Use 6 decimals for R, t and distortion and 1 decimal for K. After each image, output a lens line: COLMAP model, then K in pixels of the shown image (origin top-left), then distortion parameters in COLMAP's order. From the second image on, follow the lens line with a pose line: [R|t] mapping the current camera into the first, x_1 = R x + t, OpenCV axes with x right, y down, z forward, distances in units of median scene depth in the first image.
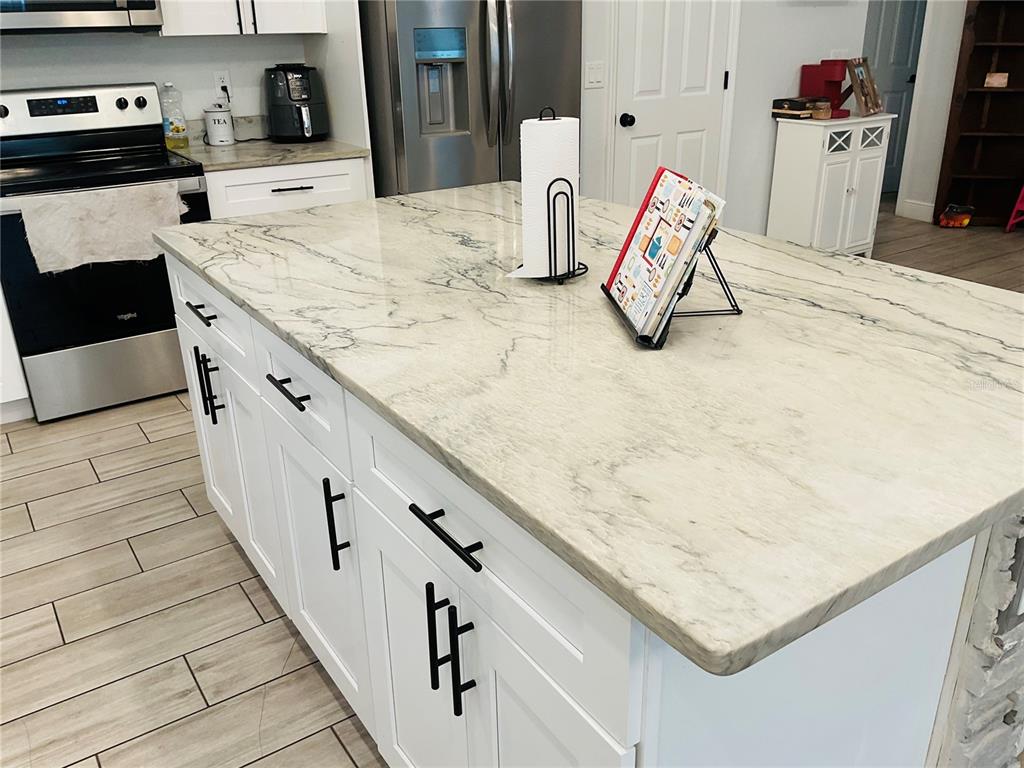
lens RADIAL K [[846.8, 0, 506.2], [0, 846.8, 377.8], [0, 0, 1]] dist [0.086242, -0.156496]
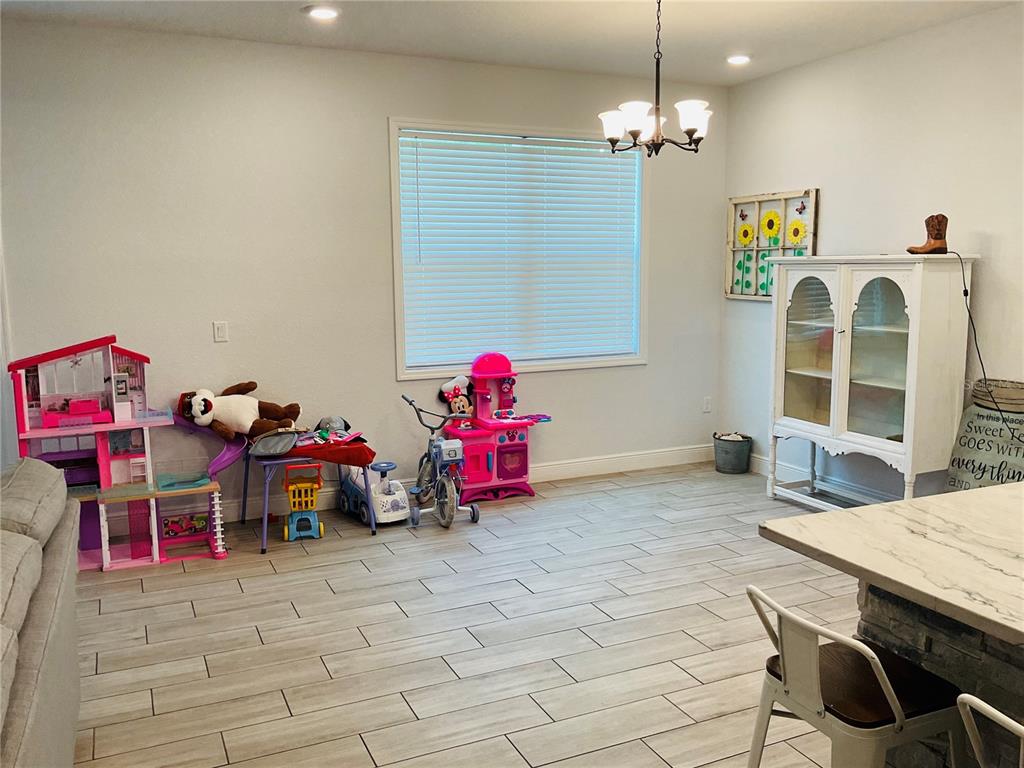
lens RADIAL K [[846.8, 0, 516.2], [0, 846.8, 379.4], [0, 0, 1]] dist [0.086242, -0.156496]
pose [[-0.988302, -0.000406, 0.152512, 0.708747], [0.076384, 0.864219, 0.497284, -0.713817], [-0.132006, 0.503116, -0.854078, 1.495503]]
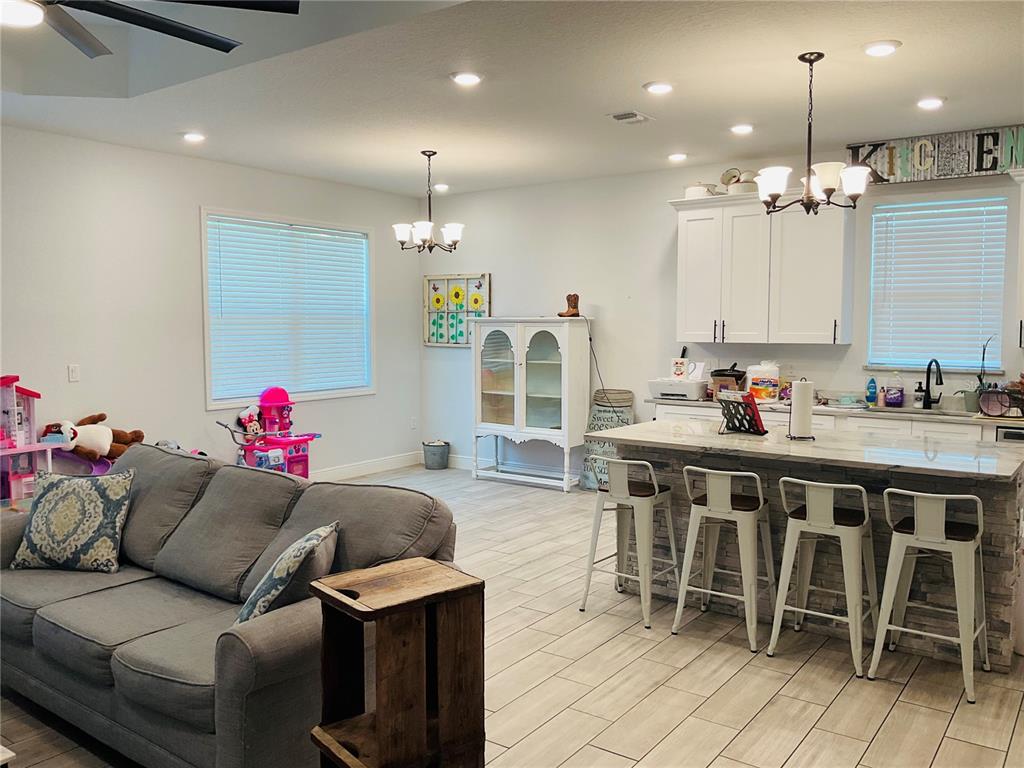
lens RADIAL K [[846.8, 0, 508.8], [0, 846.8, 381.4], [0, 0, 1]] dist [0.086242, -0.156496]
pose [[-0.937188, 0.037253, -0.346831, 1.597942], [-0.123157, 0.894912, 0.428911, -1.147305], [0.326361, 0.444685, -0.834113, 2.504938]]
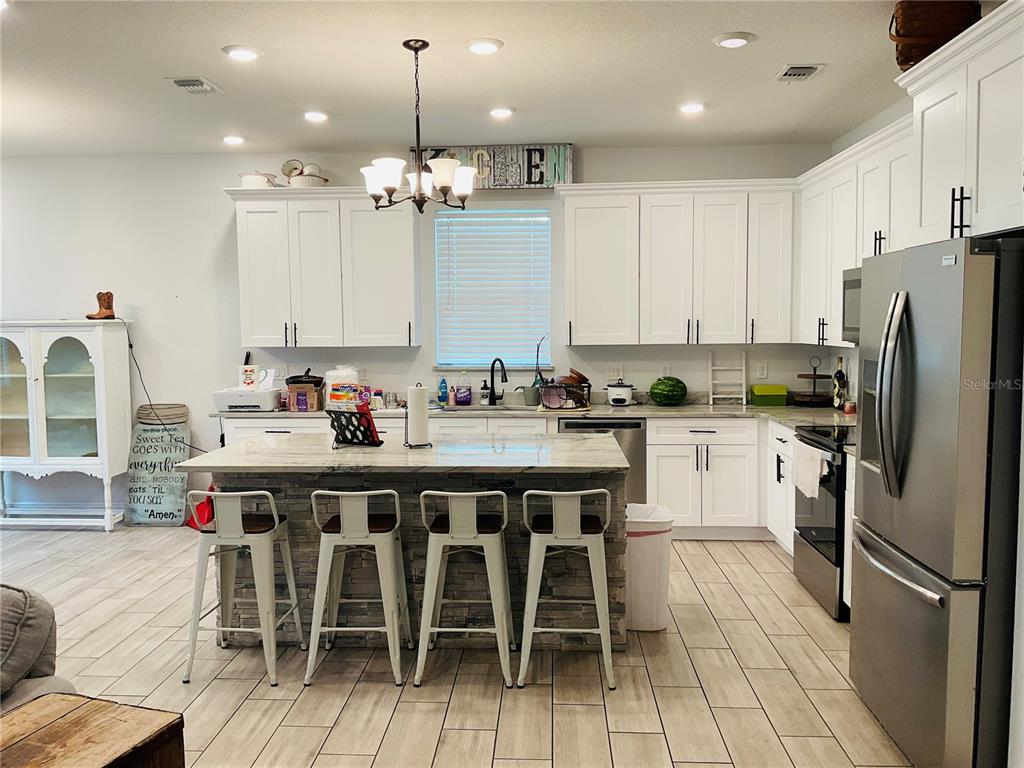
lens RADIAL K [[846.8, 0, 509.7], [0, 846.8, 381.6], [0, 0, 1]] dist [0.086242, -0.156496]
pose [[-0.598732, 0.075165, -0.797415, 1.660221], [-0.292860, 0.906103, 0.305302, -1.007183], [0.745488, 0.416325, -0.520500, 2.155273]]
